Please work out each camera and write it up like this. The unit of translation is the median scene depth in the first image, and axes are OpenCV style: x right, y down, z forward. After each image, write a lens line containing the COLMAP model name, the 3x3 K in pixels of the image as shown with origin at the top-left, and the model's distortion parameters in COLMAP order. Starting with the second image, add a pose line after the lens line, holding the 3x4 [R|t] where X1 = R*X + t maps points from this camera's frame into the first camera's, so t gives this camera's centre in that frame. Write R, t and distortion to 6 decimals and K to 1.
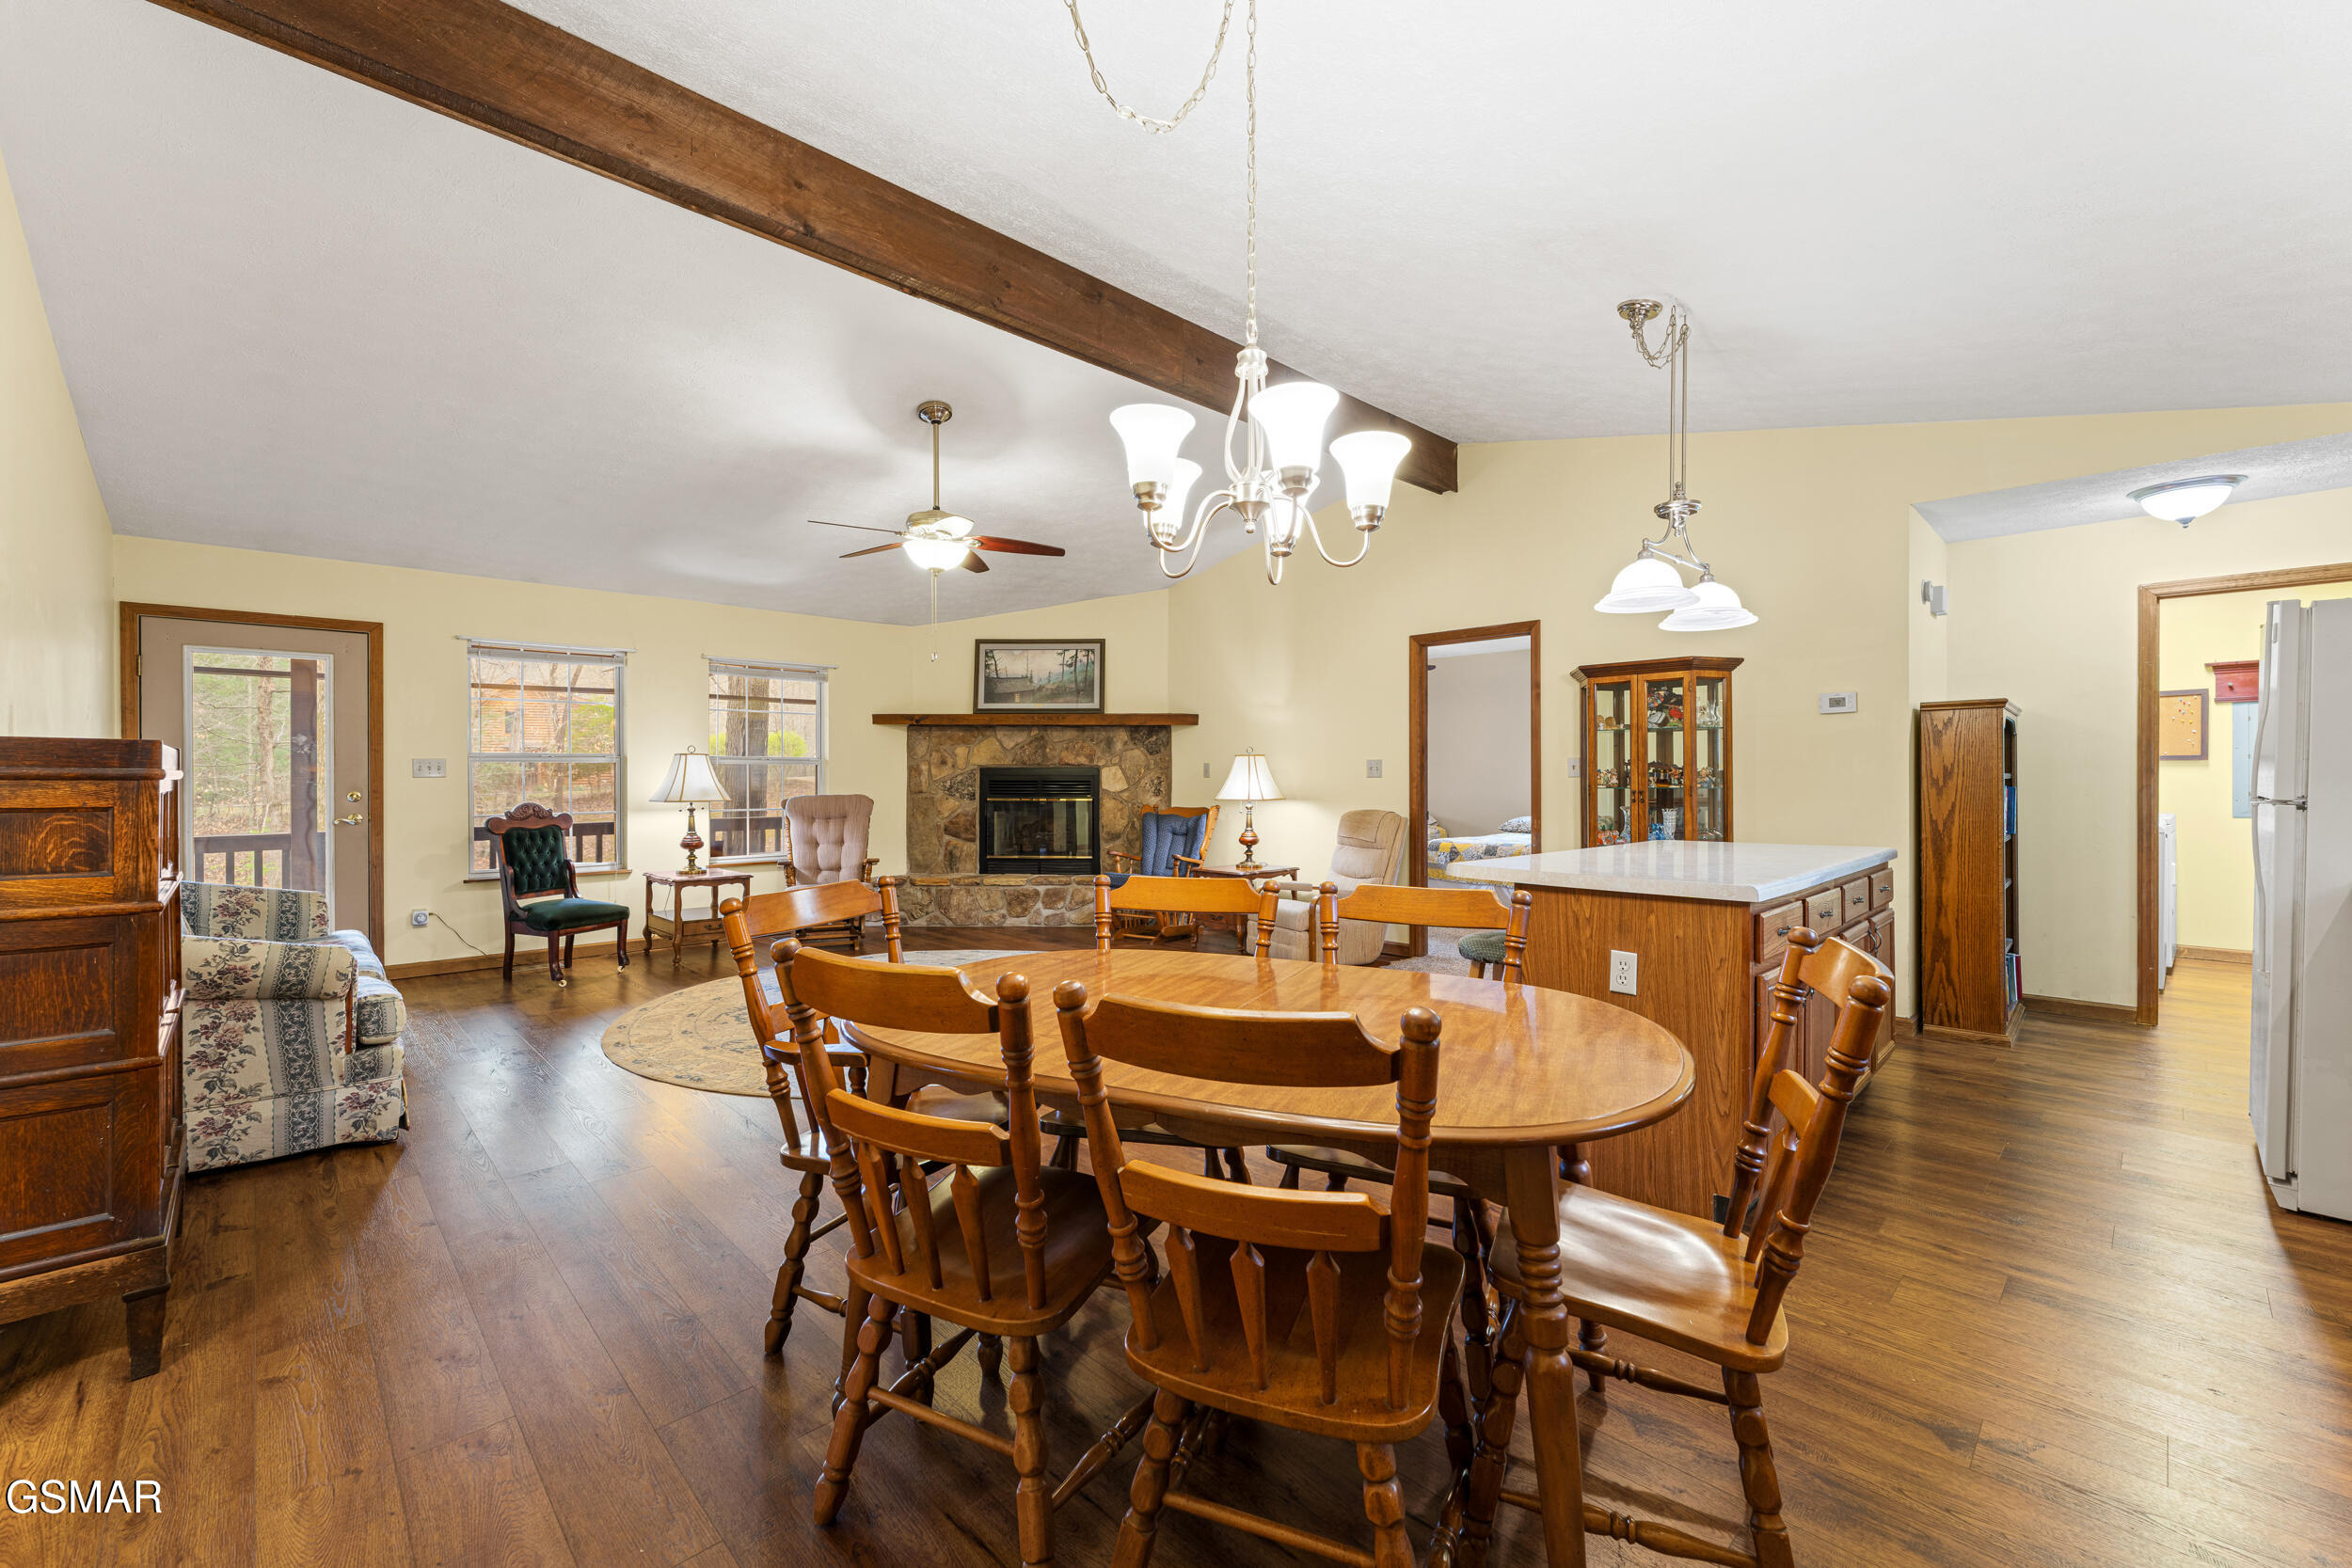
lens RADIAL K [[949.2, 0, 1176.0], [0, 949.2, 784.0], [0, 0, 1]] dist [-0.011757, -0.000285]
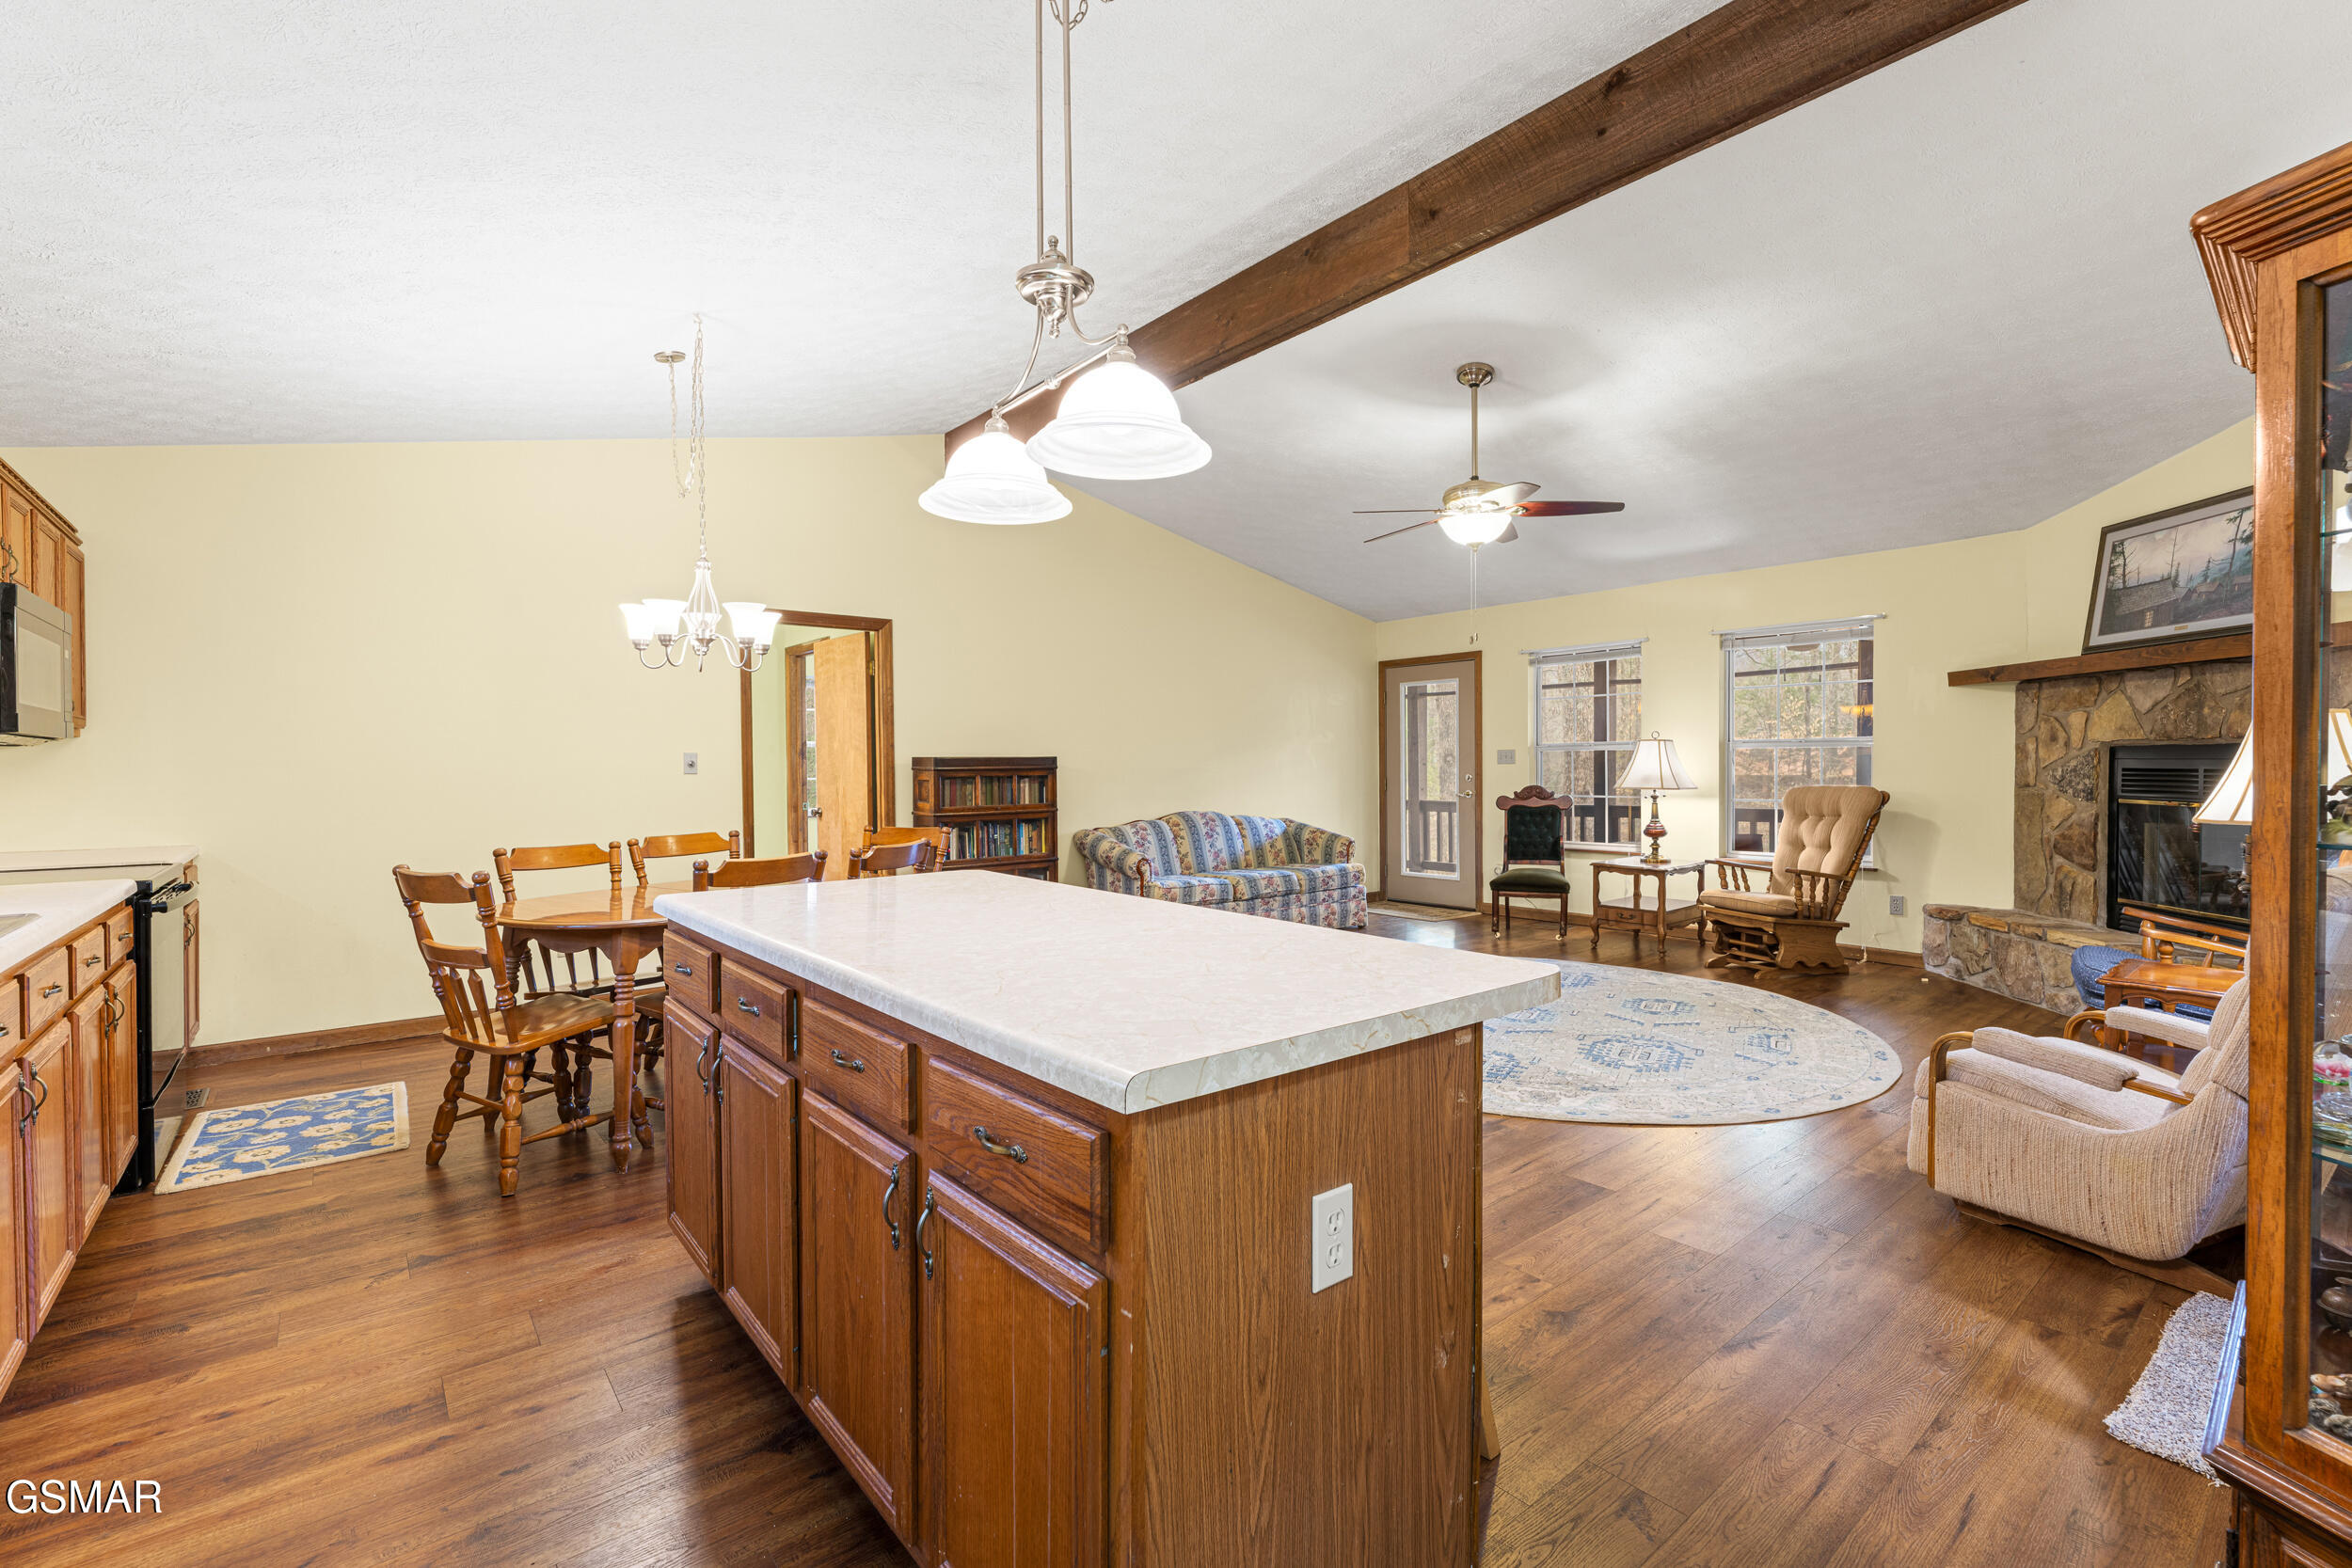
lens RADIAL K [[1041.2, 0, 1170.4], [0, 1041.2, 777.1], [0, 0, 1]] dist [-0.000711, -0.000109]
pose [[-0.089998, 0.014179, -0.995841, 0.502003], [-0.001133, 0.999897, 0.014339, -0.006759], [0.995941, 0.002419, -0.089972, 0.499220]]
